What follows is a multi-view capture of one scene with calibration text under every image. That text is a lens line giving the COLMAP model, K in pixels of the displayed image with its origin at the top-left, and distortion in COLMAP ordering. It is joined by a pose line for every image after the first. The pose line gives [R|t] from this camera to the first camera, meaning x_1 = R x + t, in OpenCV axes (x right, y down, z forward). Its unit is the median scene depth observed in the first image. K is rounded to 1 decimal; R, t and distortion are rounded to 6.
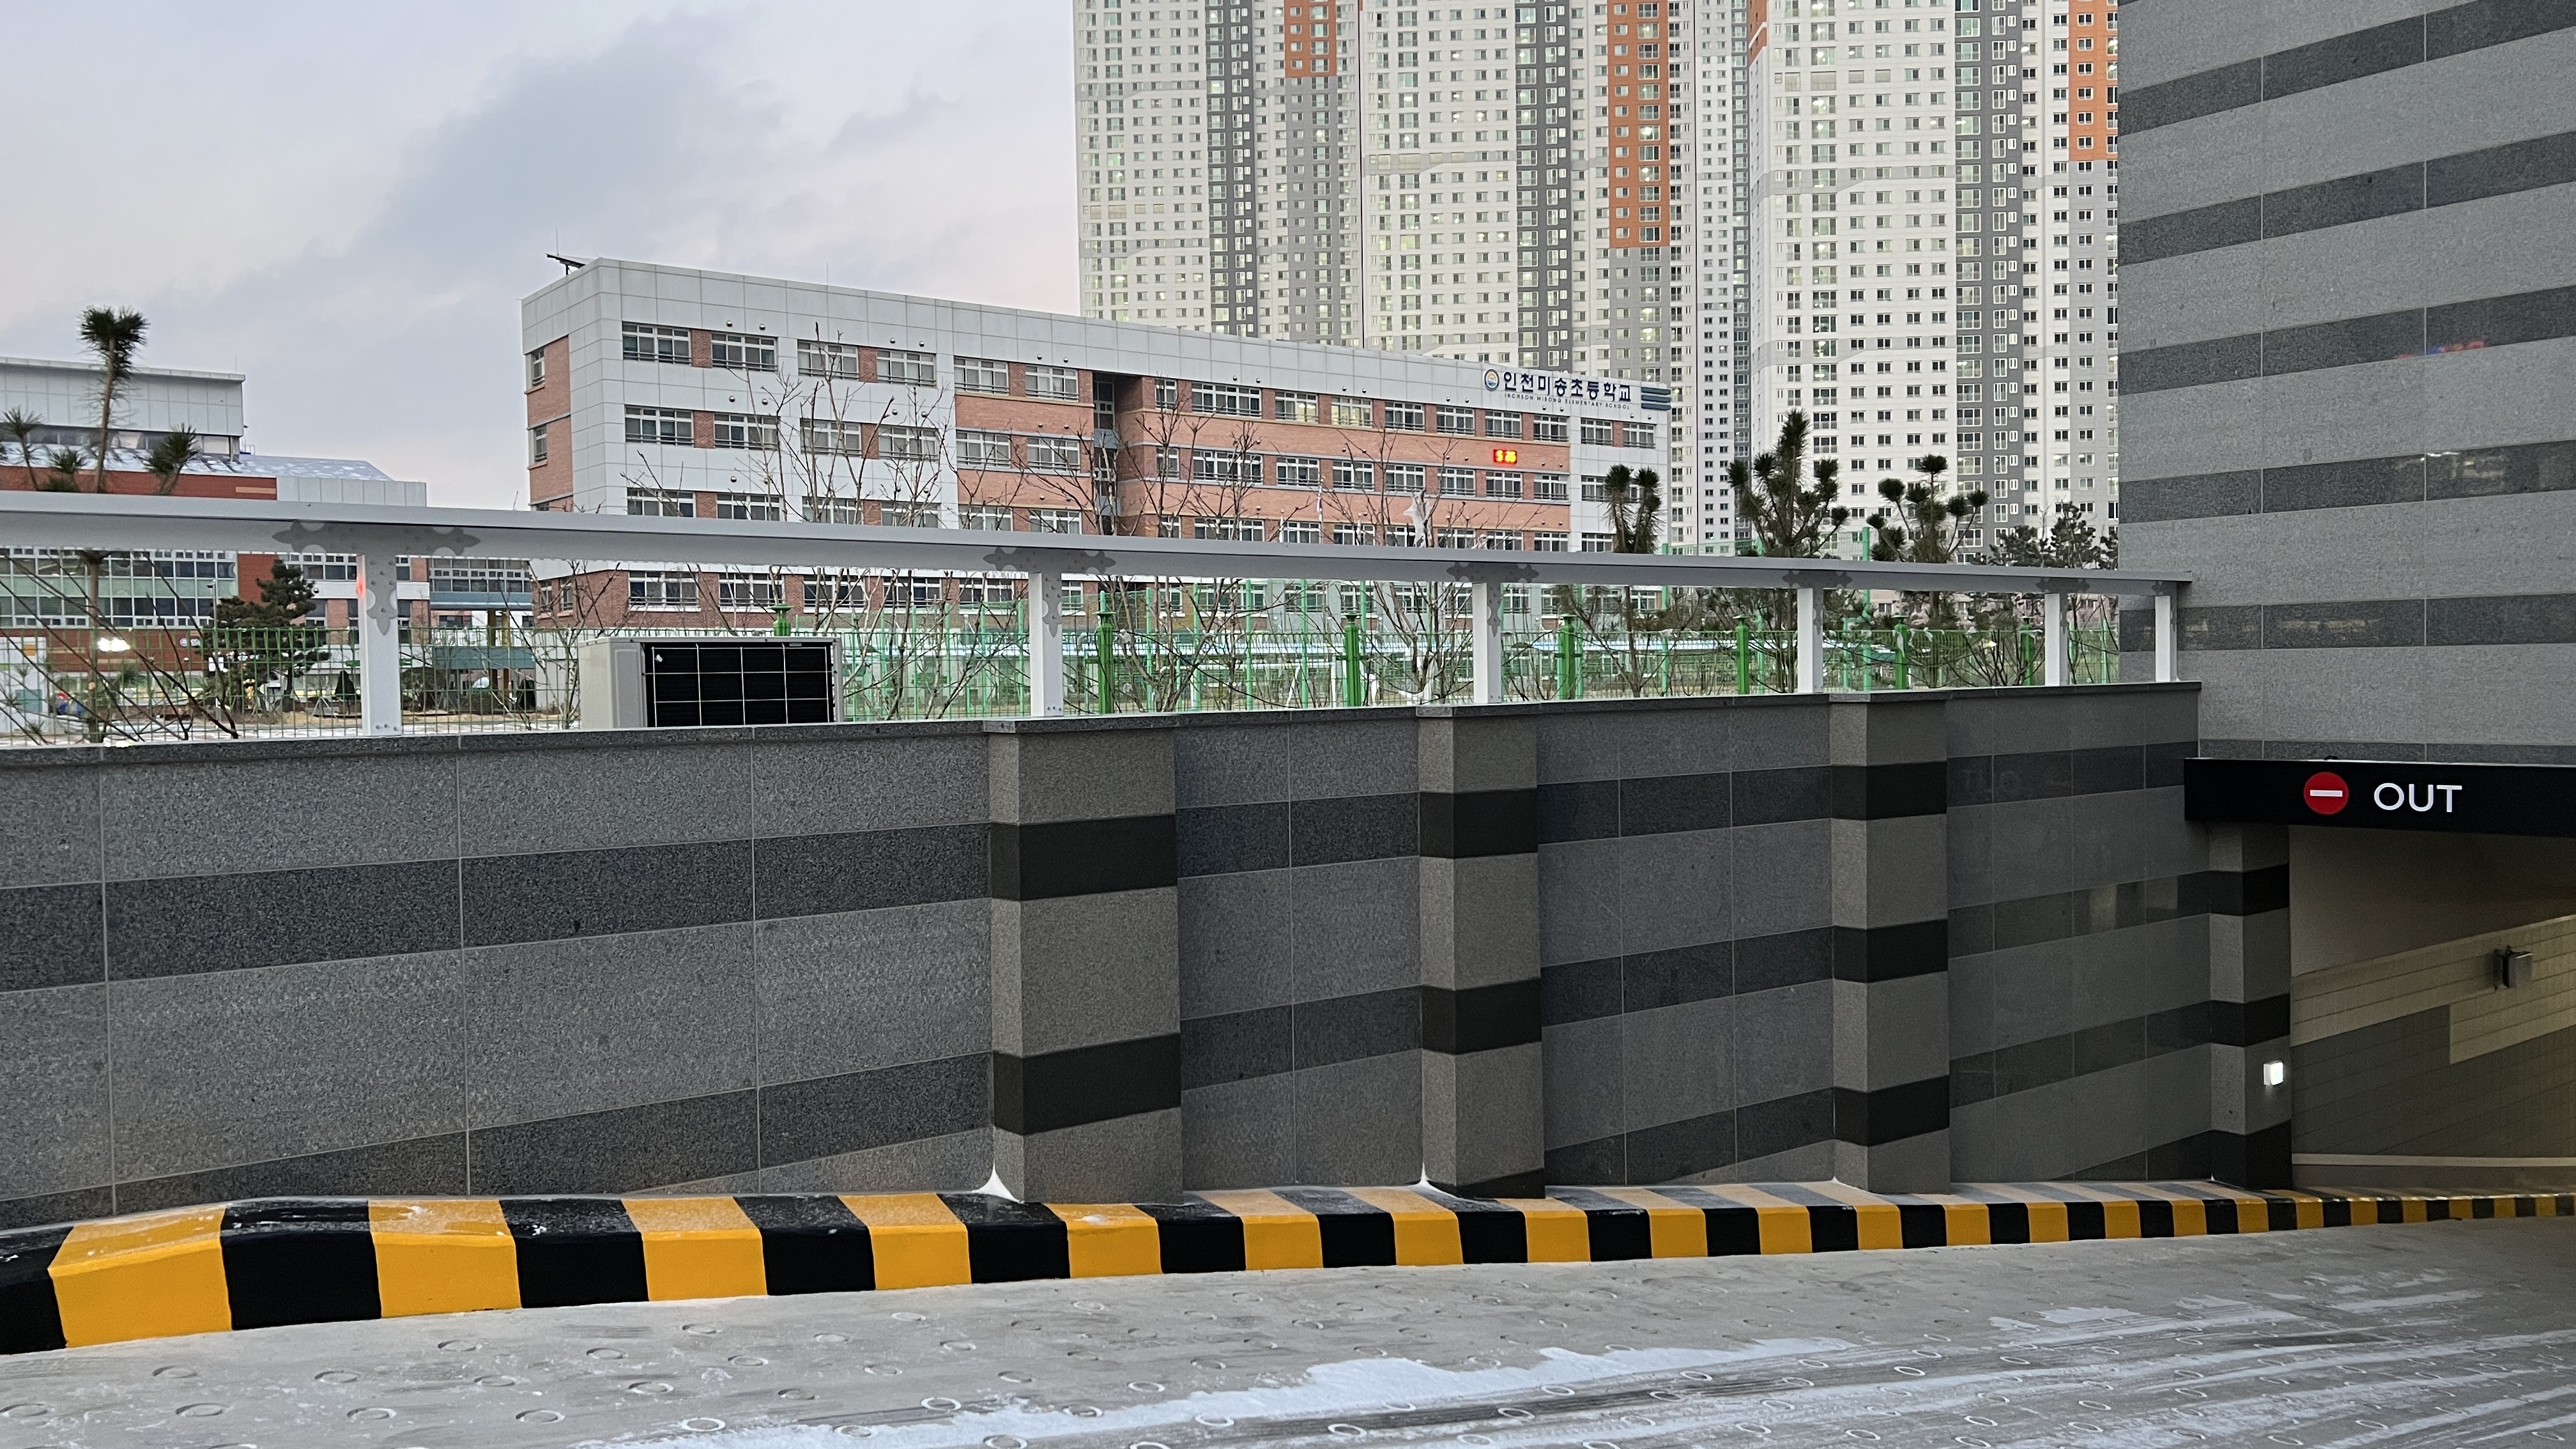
lens RADIAL K [[1932.2, 0, 1306.5], [0, 1932.2, 733.3], [0, 0, 1]] dist [0.051911, -0.053090]
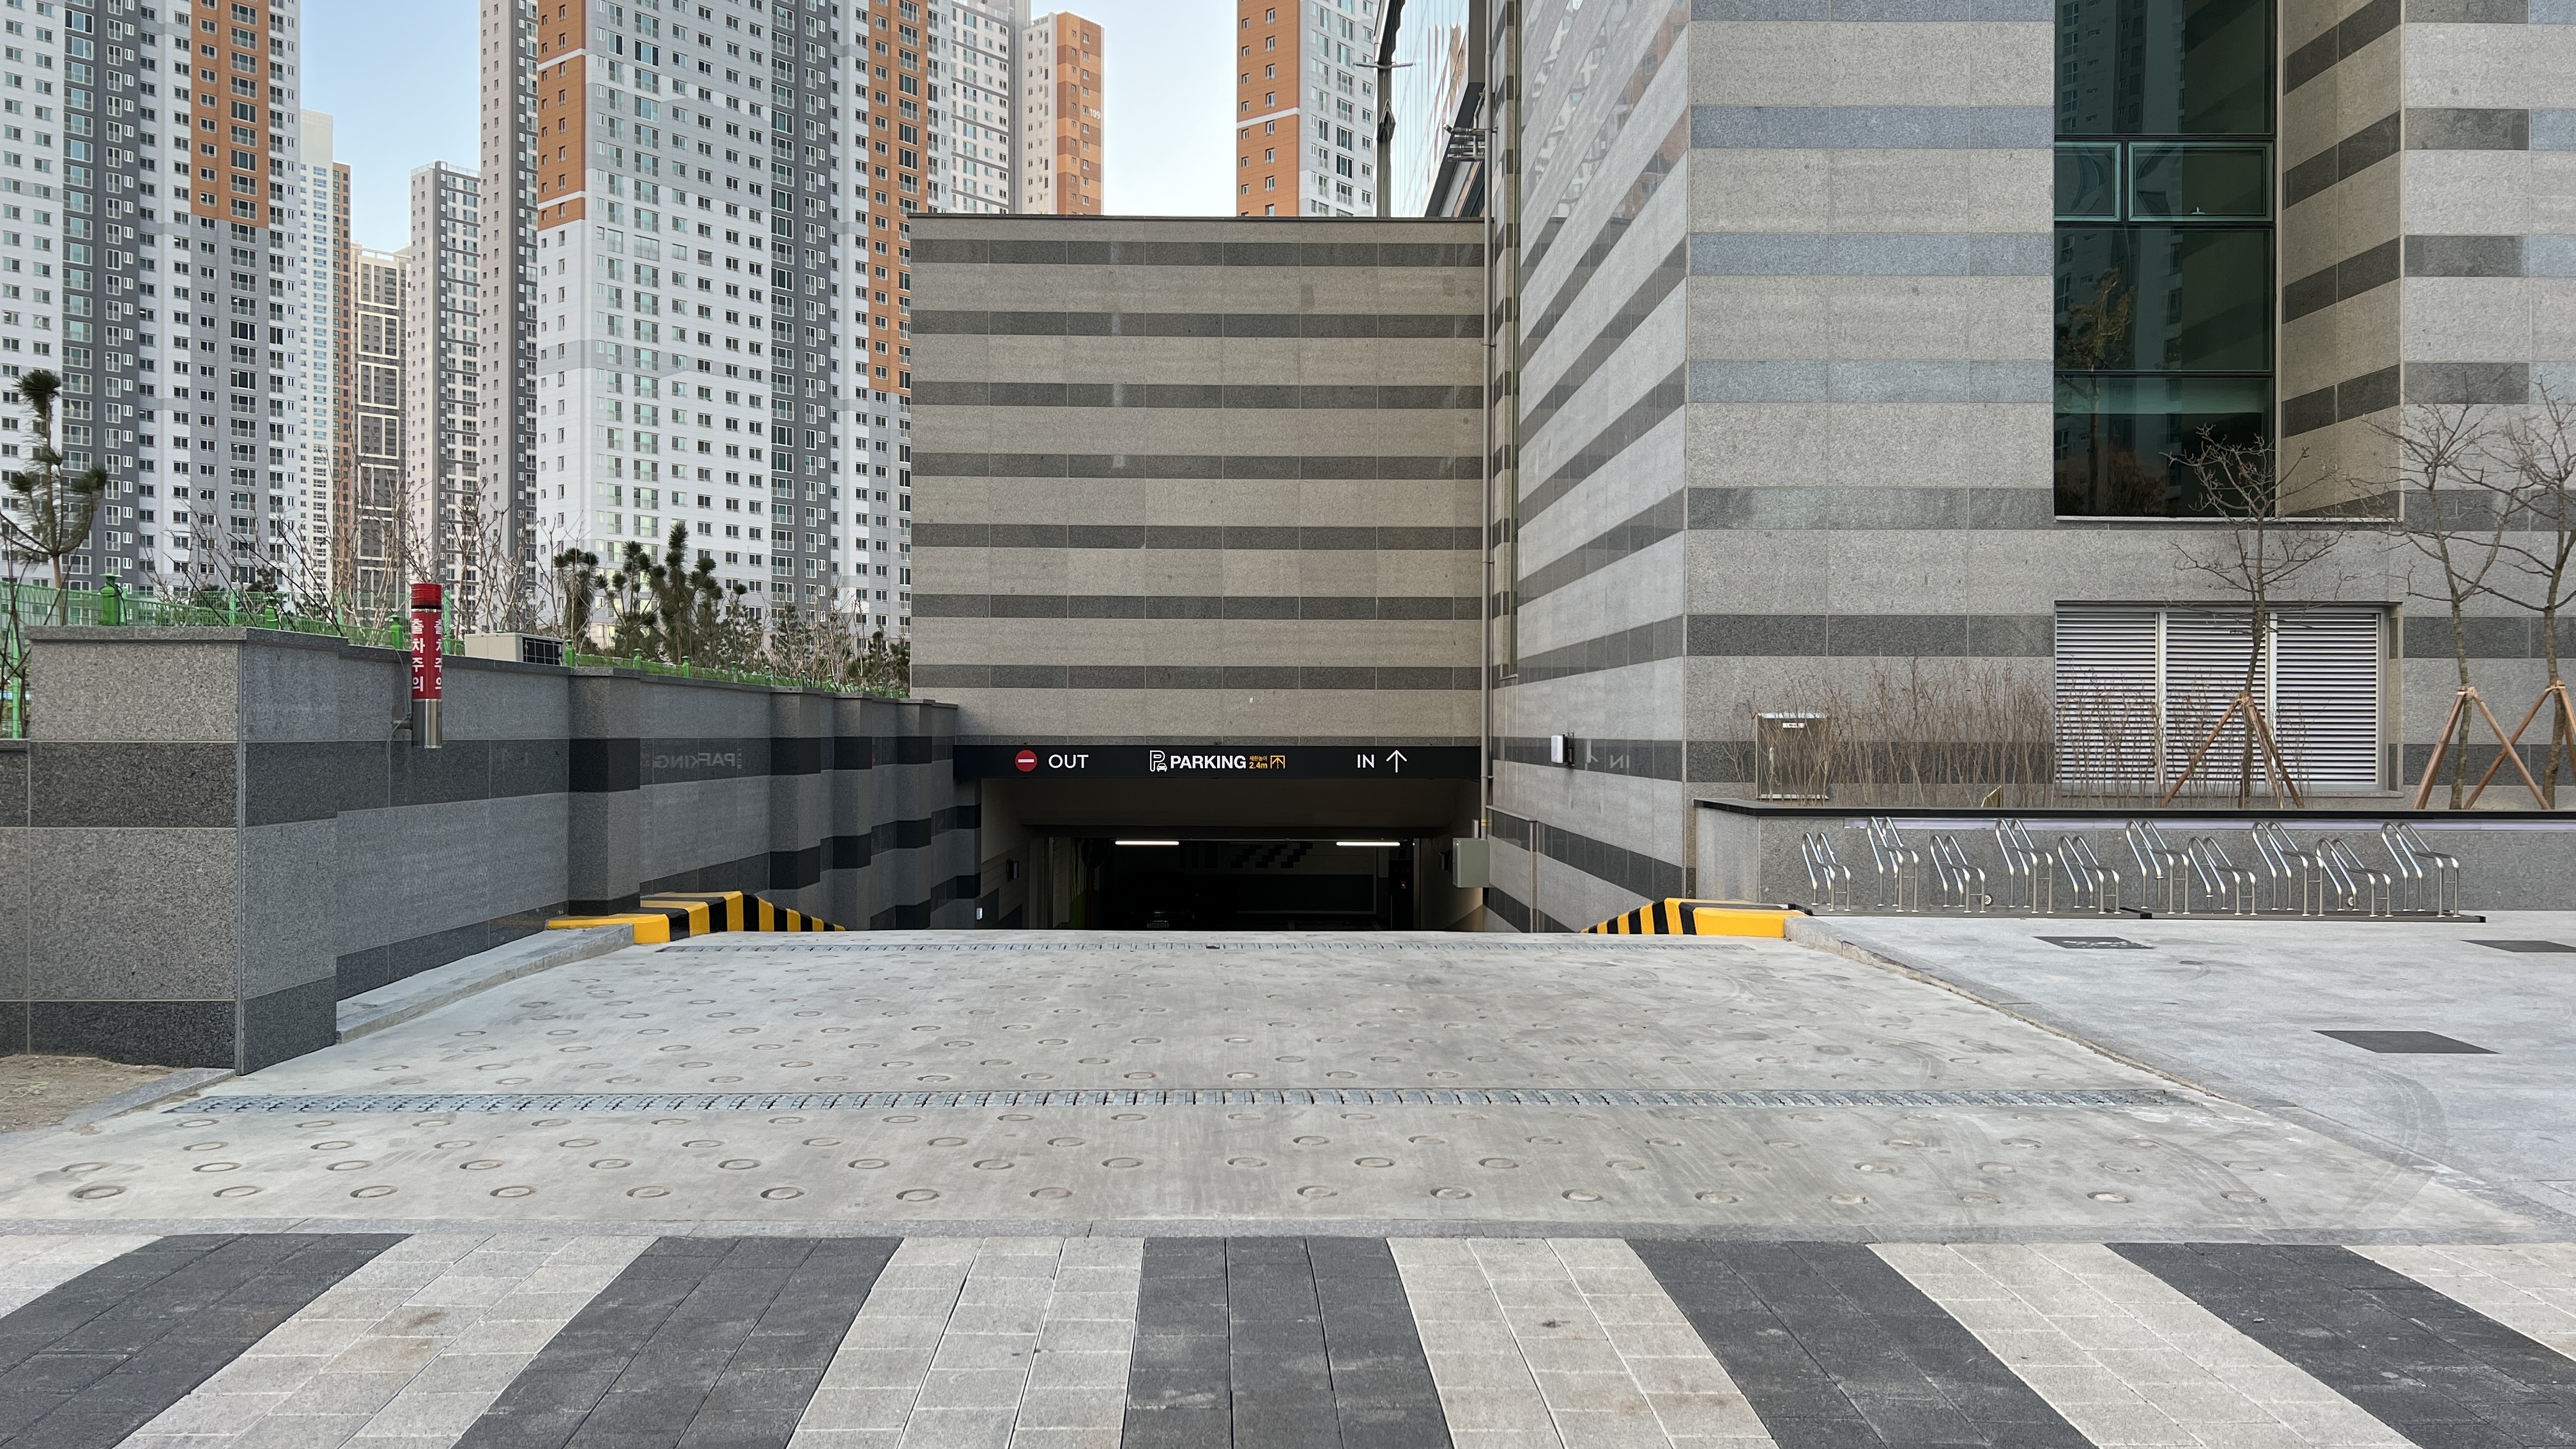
lens RADIAL K [[1932.2, 0, 1306.5], [0, 1932.2, 733.3], [0, 0, 1]] dist [0.051911, -0.053090]
pose [[0.597138, 0.021750, 0.801843, -0.837172], [0.009012, 0.999387, -0.033820, 0.068308], [-0.802088, 0.027422, 0.596576, -0.378863]]
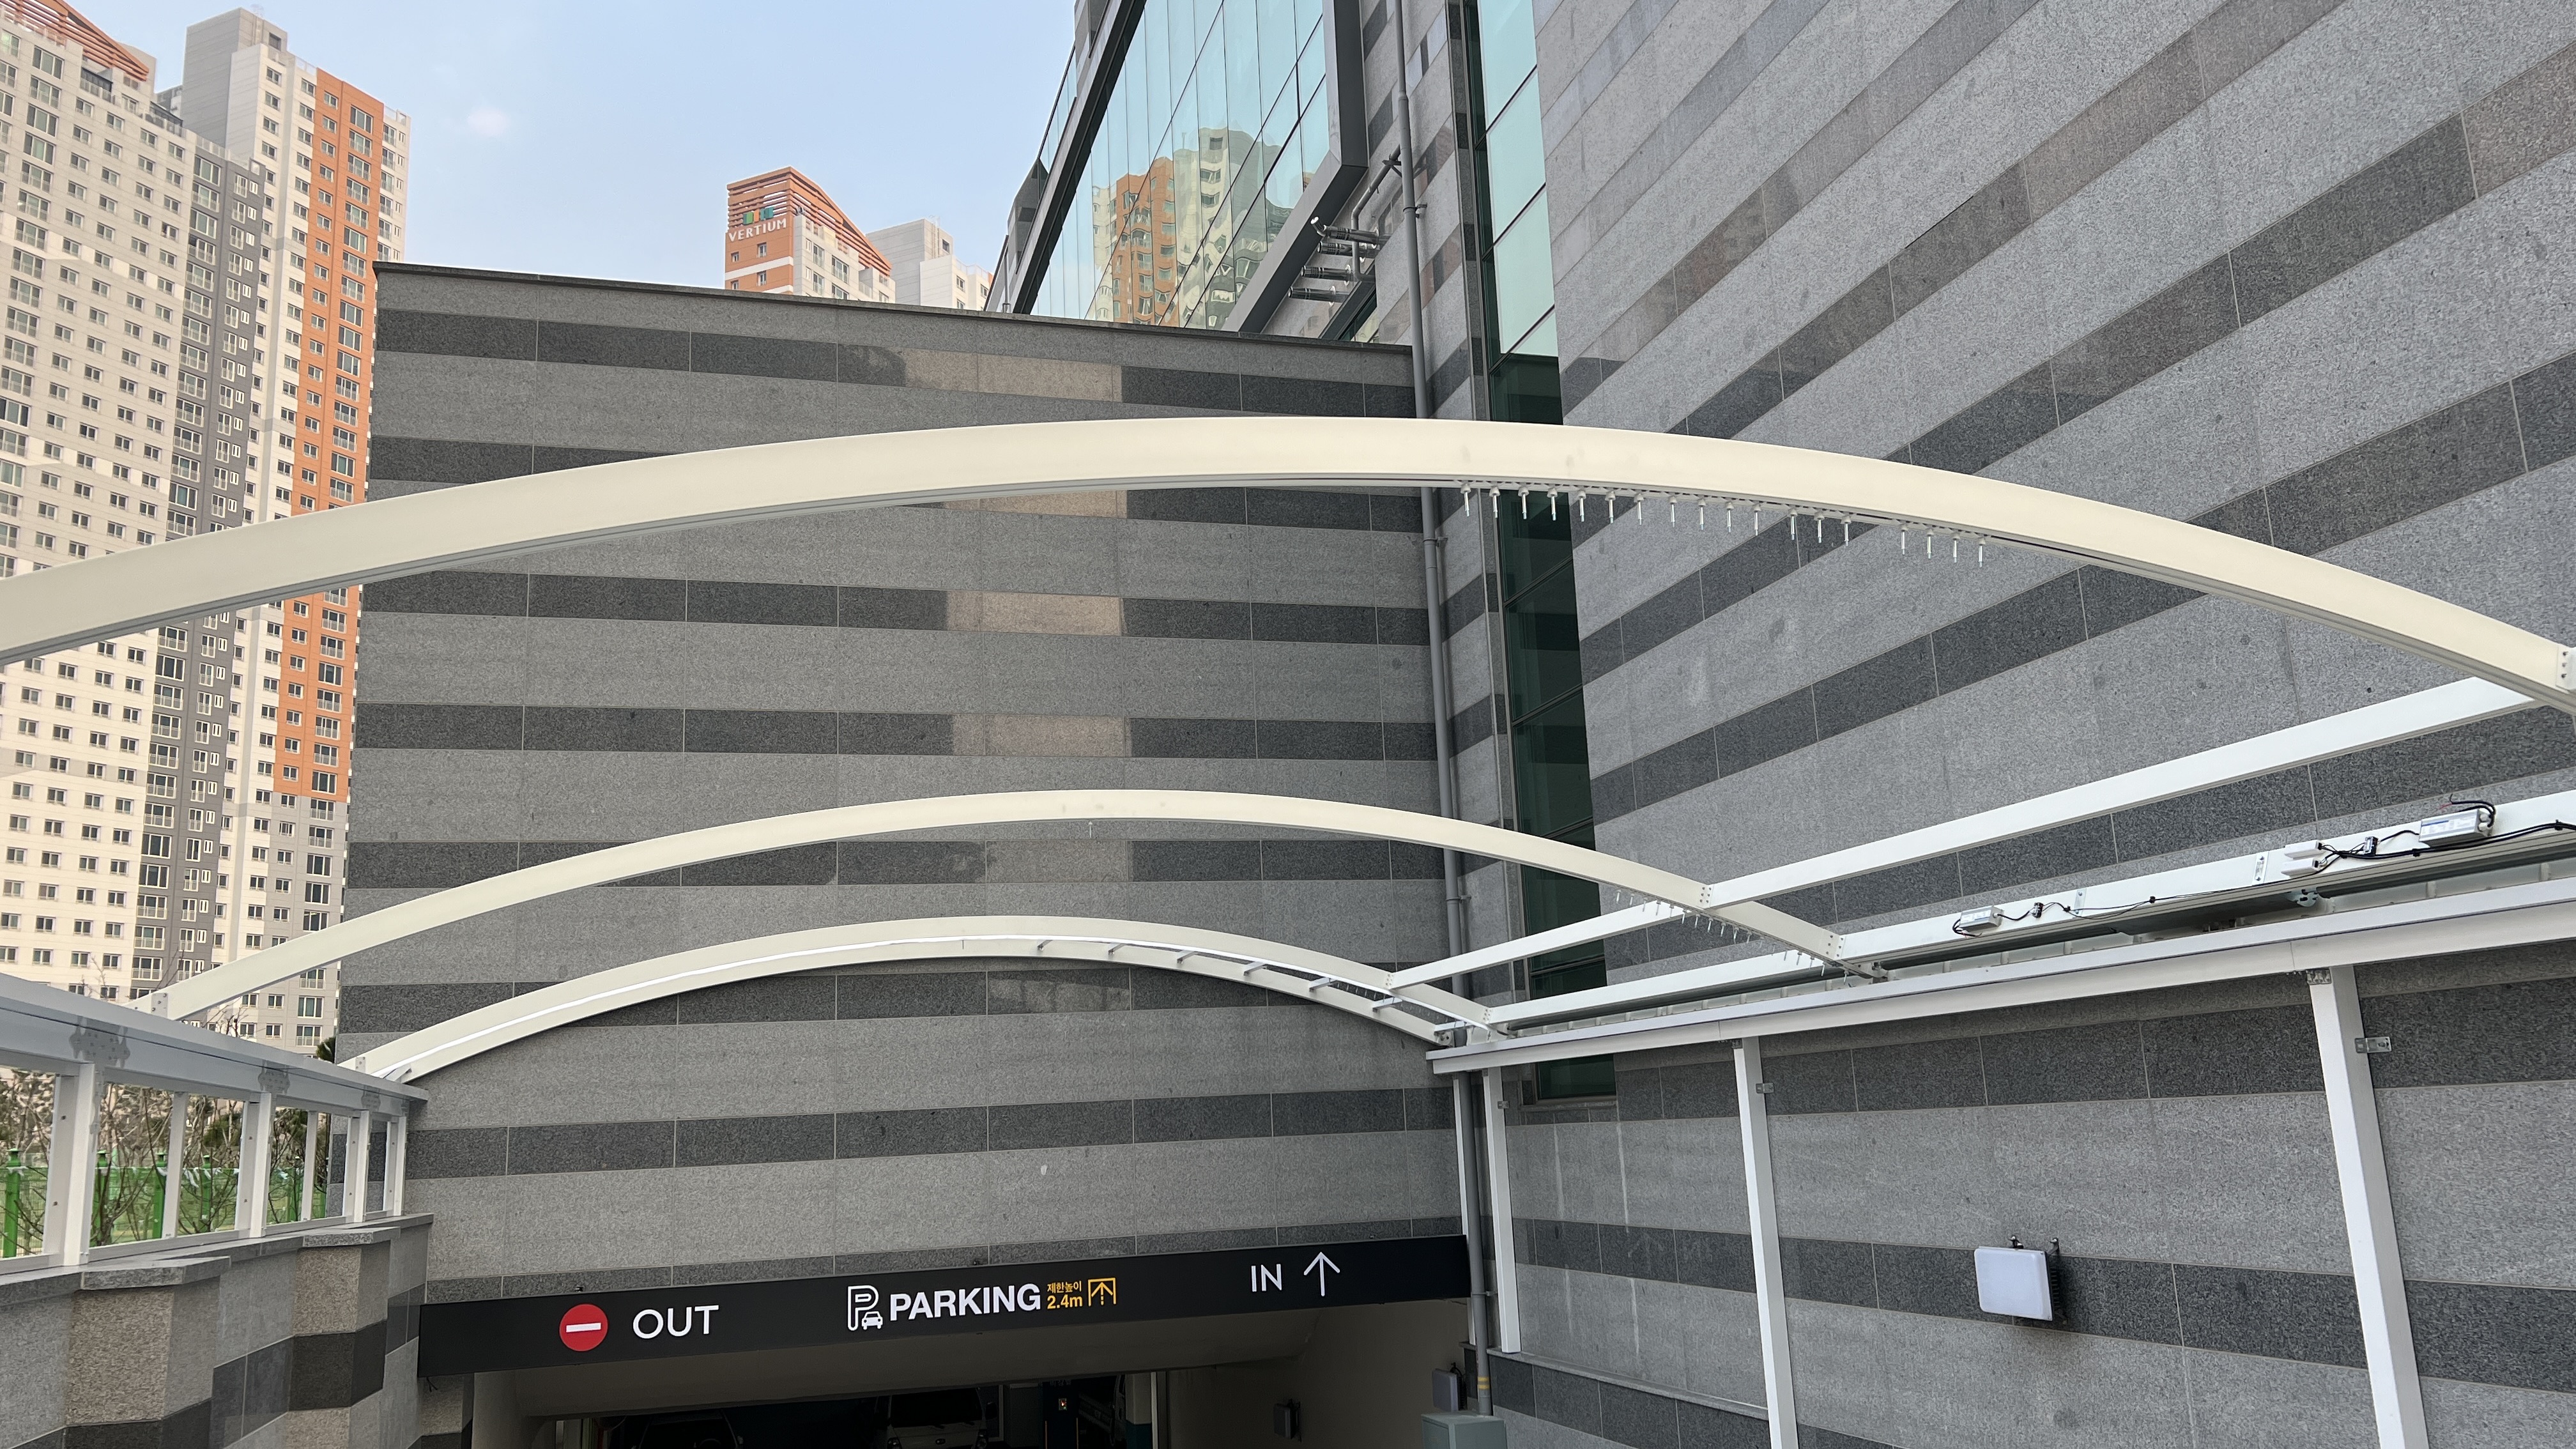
lens RADIAL K [[1932.2, 0, 1306.5], [0, 1932.2, 733.3], [0, 0, 1]] dist [0.051911, -0.053090]
pose [[0.368322, 0.192579, 0.909534, -0.256470], [0.066643, 0.970325, -0.232438, -0.005797], [-0.927307, 0.146226, 0.344558, 0.286737]]
